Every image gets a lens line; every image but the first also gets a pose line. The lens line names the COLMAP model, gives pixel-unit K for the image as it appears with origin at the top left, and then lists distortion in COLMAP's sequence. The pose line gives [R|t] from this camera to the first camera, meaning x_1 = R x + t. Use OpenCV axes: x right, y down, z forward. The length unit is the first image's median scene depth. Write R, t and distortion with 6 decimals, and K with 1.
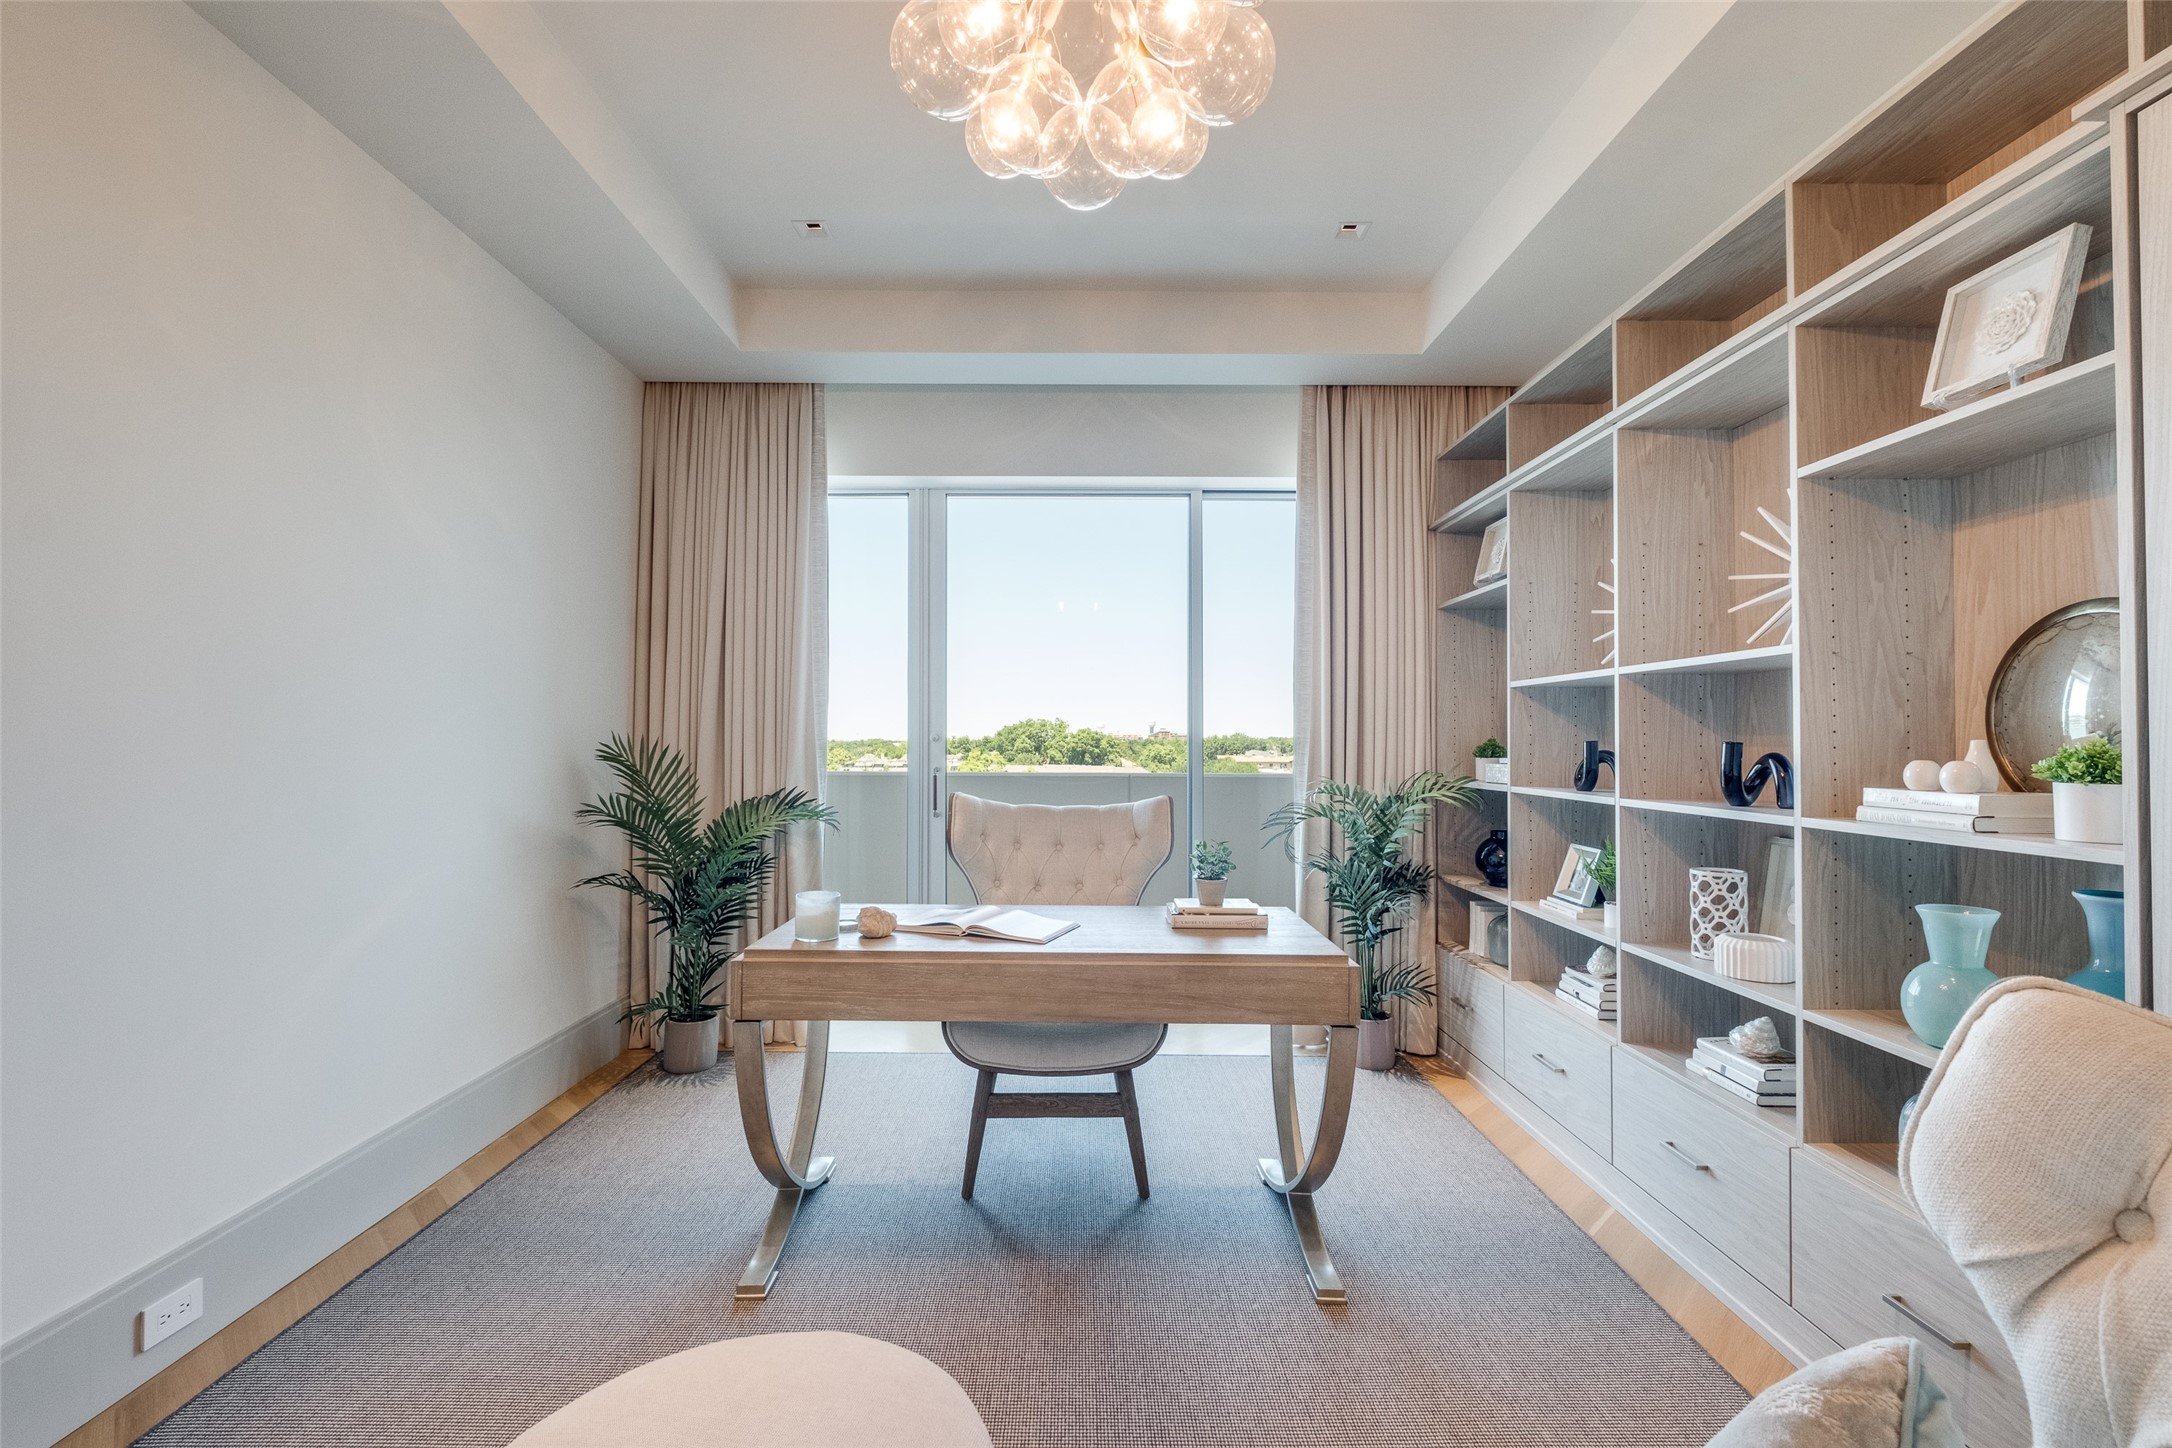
lens RADIAL K [[933.3, 0, 1081.5], [0, 933.3, 723.3], [0, 0, 1]] dist [-0.002985, -0.000520]
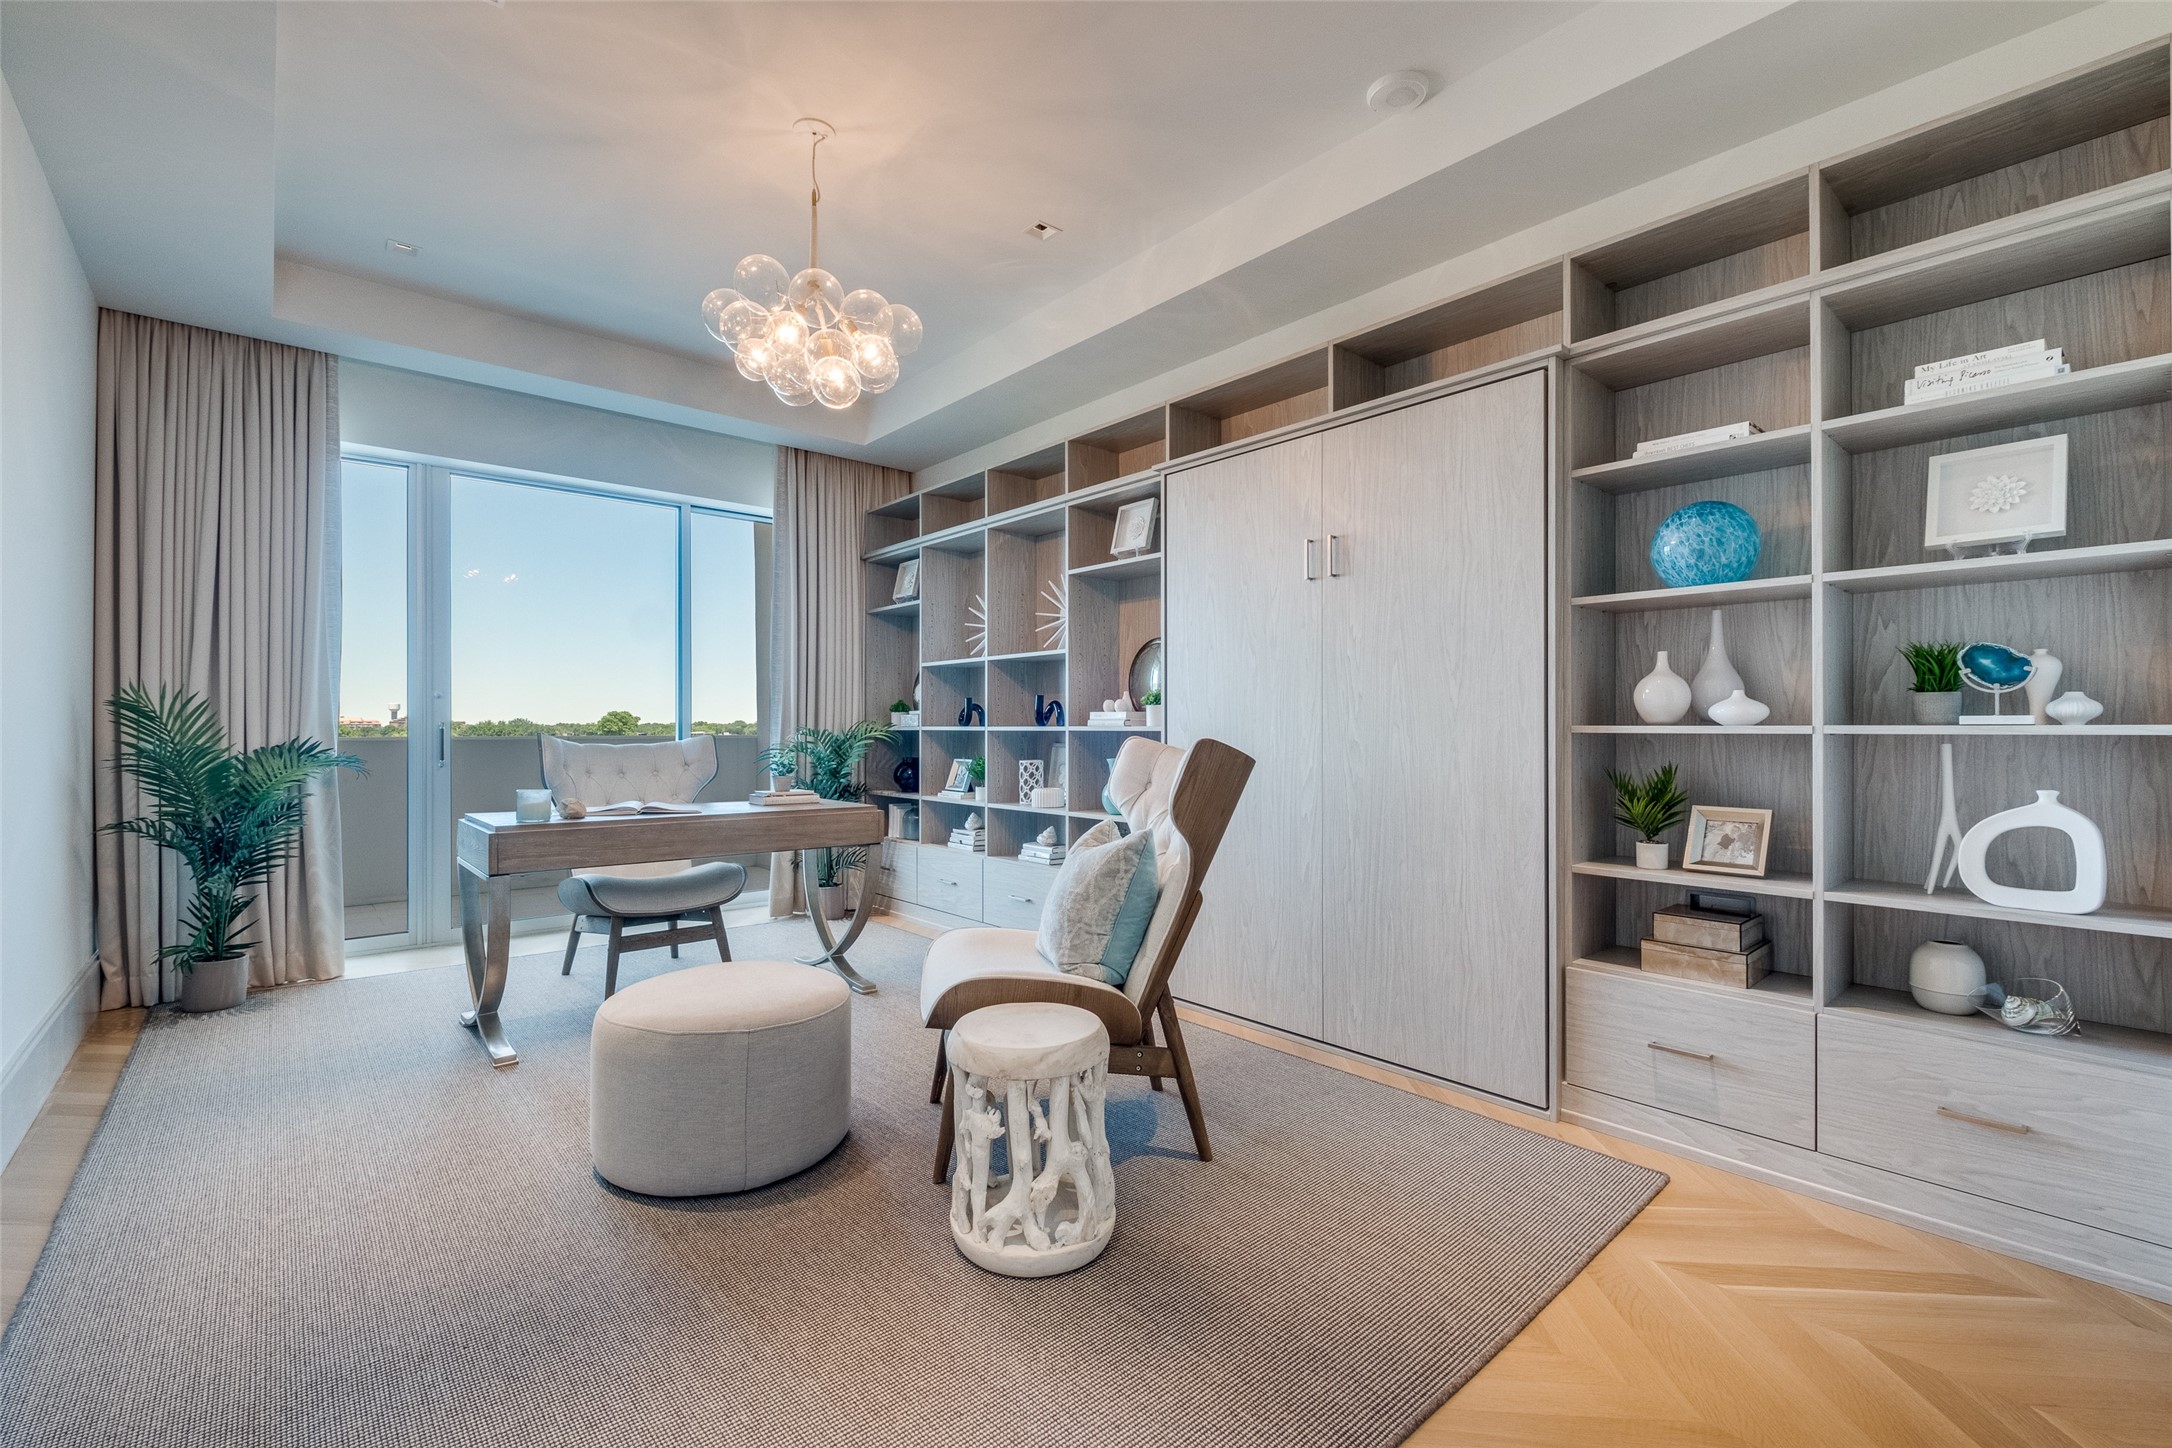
lens RADIAL K [[933.3, 0, 1086.5], [0, 933.3, 726.2], [0, 0, 1]] dist [-0.002985, -0.000520]
pose [[0.752658, -0.003619, 0.658401, -0.456909], [-0.007526, 0.999872, 0.014100, 0.046727], [-0.658368, -0.015568, 0.752535, -0.488002]]
